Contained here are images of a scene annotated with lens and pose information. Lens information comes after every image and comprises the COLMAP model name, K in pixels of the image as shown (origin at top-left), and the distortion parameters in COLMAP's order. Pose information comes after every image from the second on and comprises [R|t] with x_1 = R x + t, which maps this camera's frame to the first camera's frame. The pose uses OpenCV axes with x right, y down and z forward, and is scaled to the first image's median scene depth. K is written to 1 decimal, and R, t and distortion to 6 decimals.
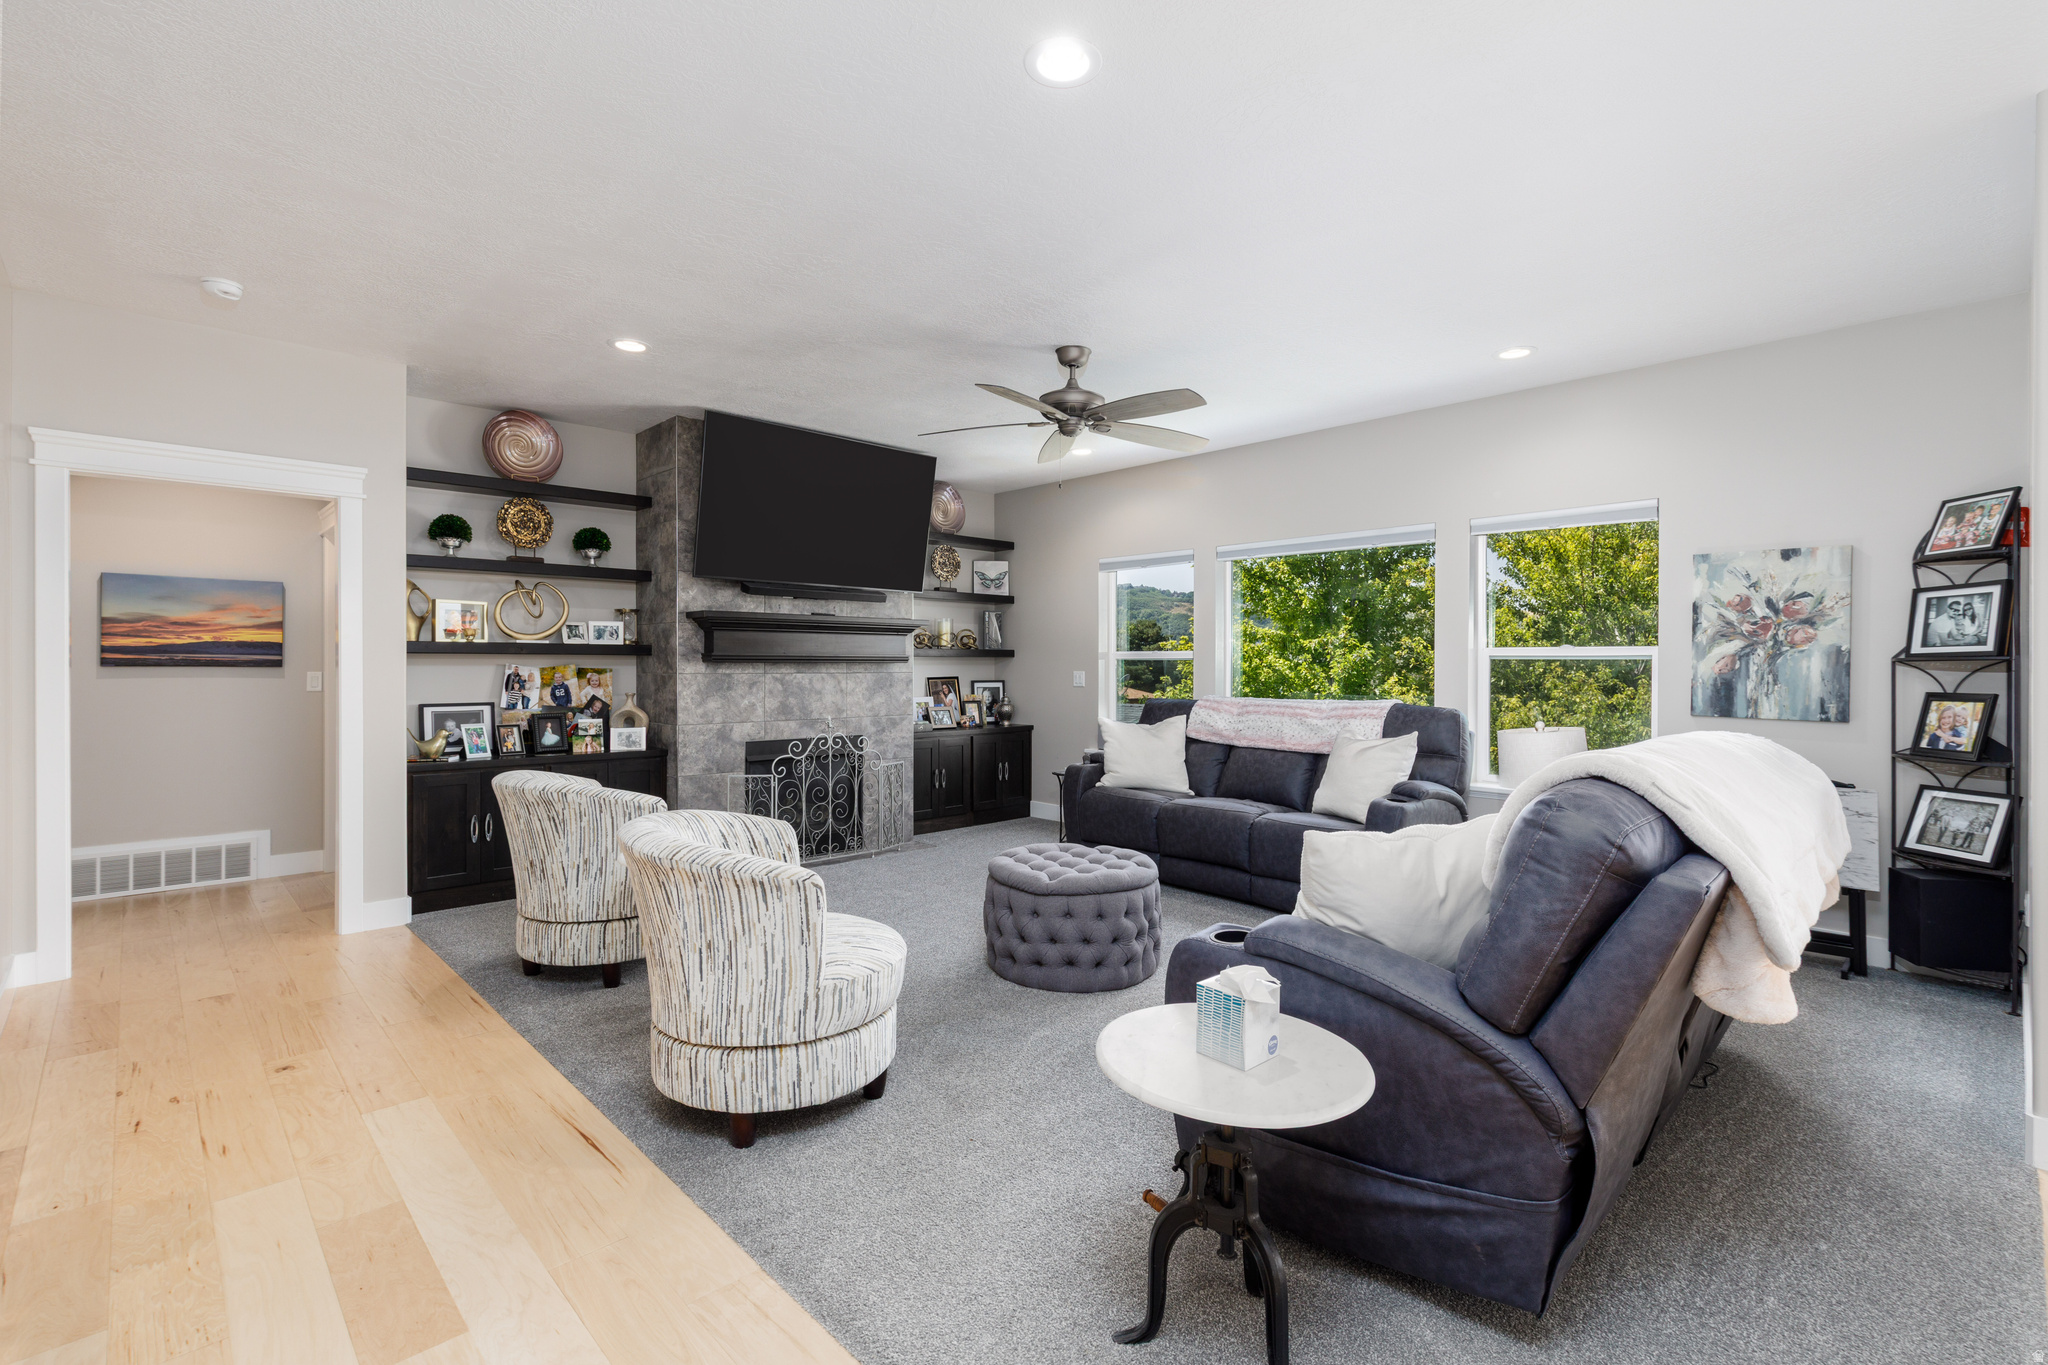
lens RADIAL K [[933.7, 0, 1014.8], [0, 933.7, 669.5], [0, 0, 1]] dist [-0.023547, -0.000536]
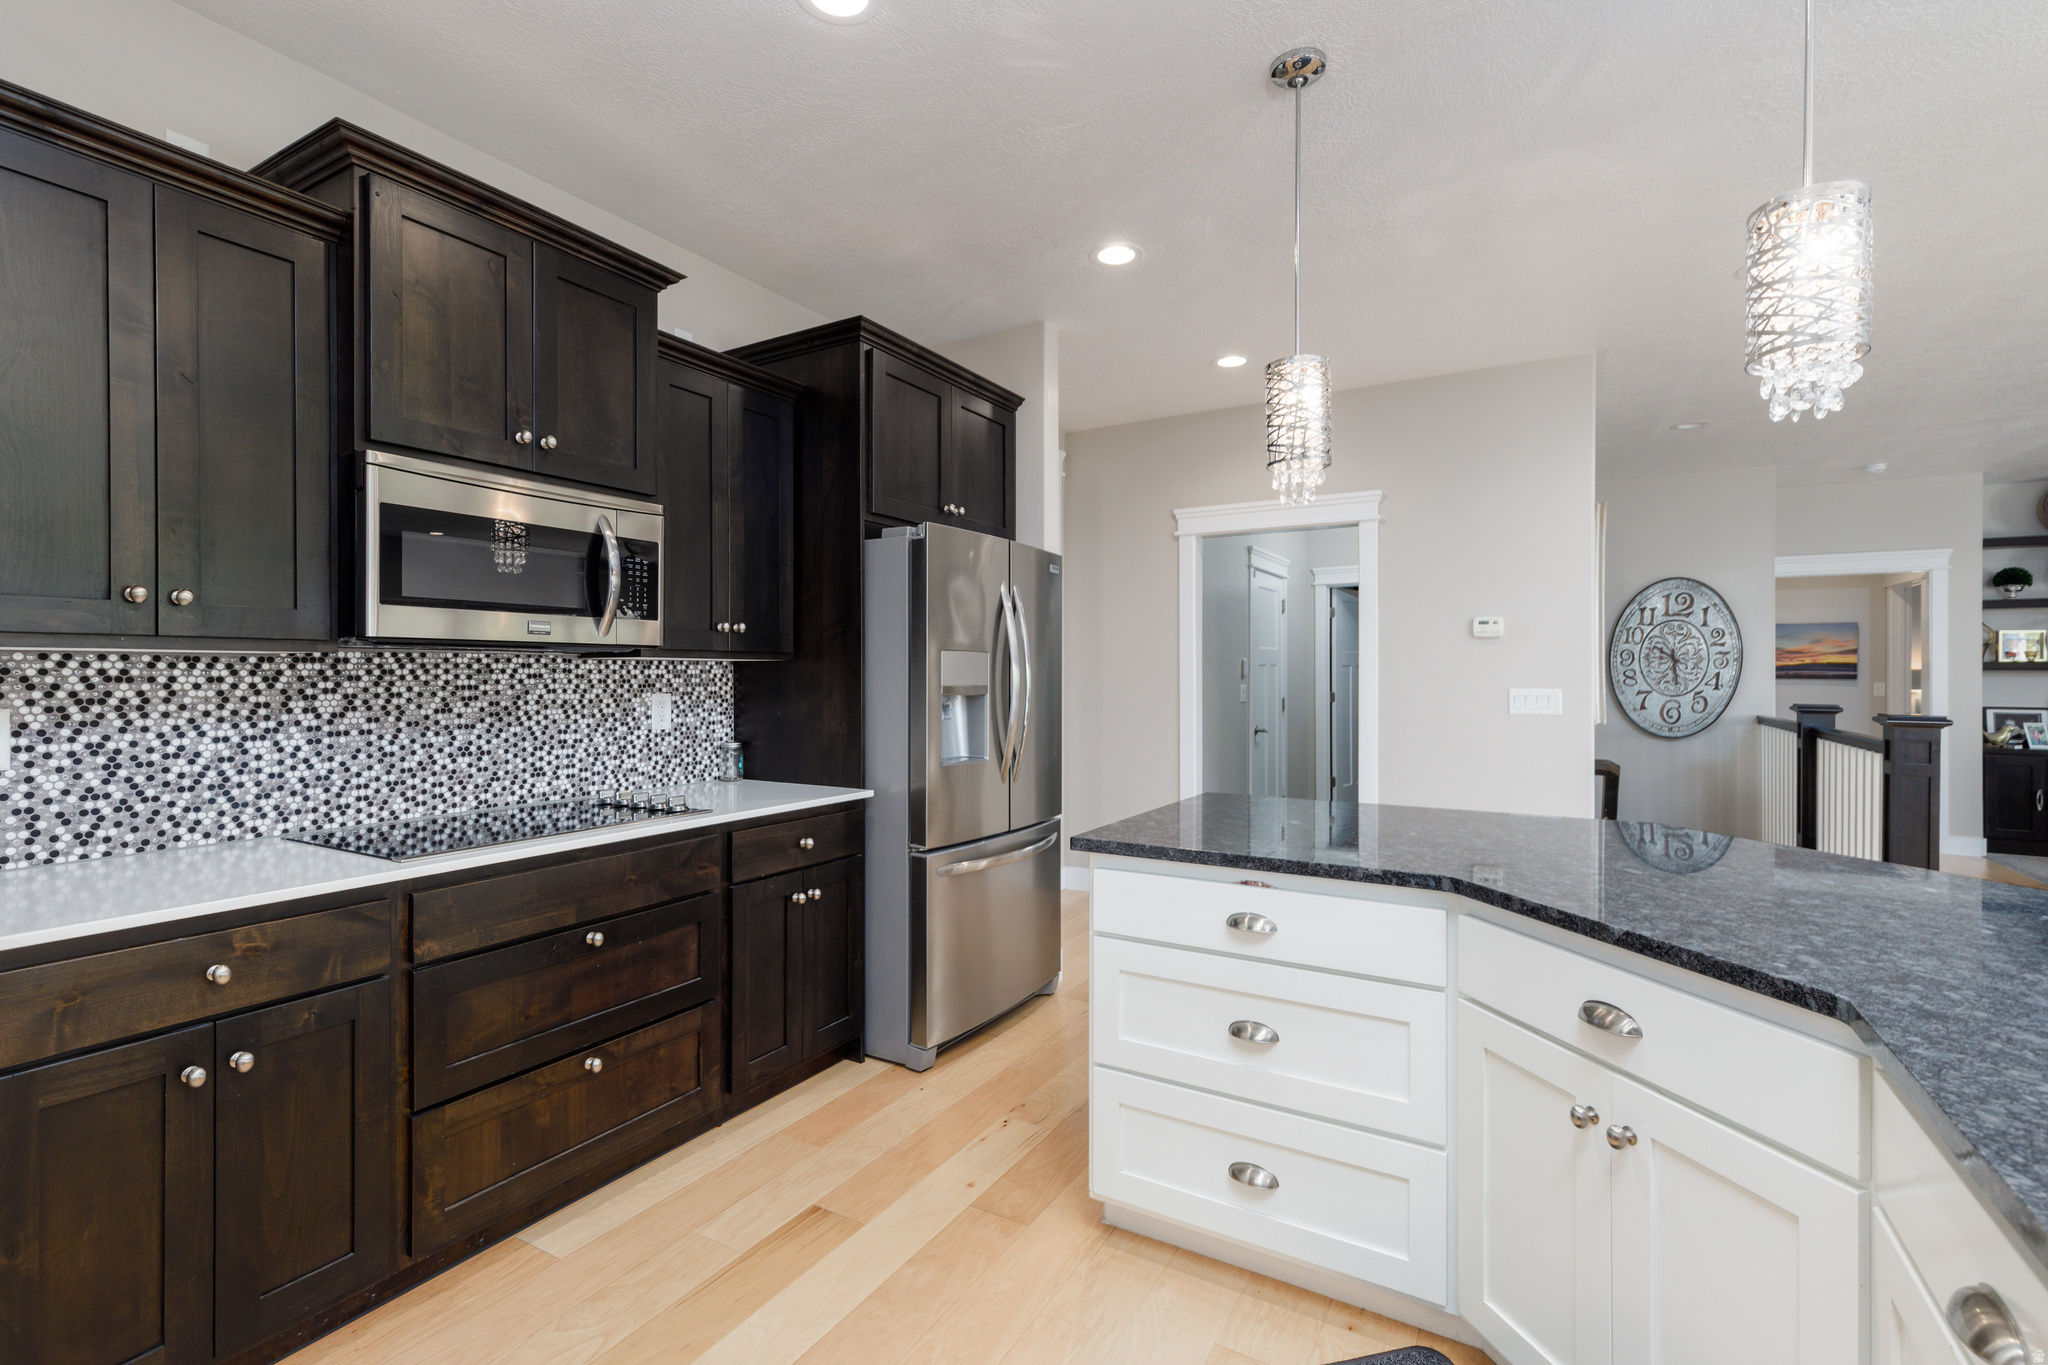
lens RADIAL K [[933.7, 0, 1022.6], [0, 933.7, 673.4], [0, 0, 1]] dist [-0.023547, -0.000536]
pose [[0.262206, -0.004353, -0.965002, 0.200803], [-0.007596, 0.999950, -0.006575, 0.005294], [0.964982, 0.009054, 0.262160, -0.517117]]
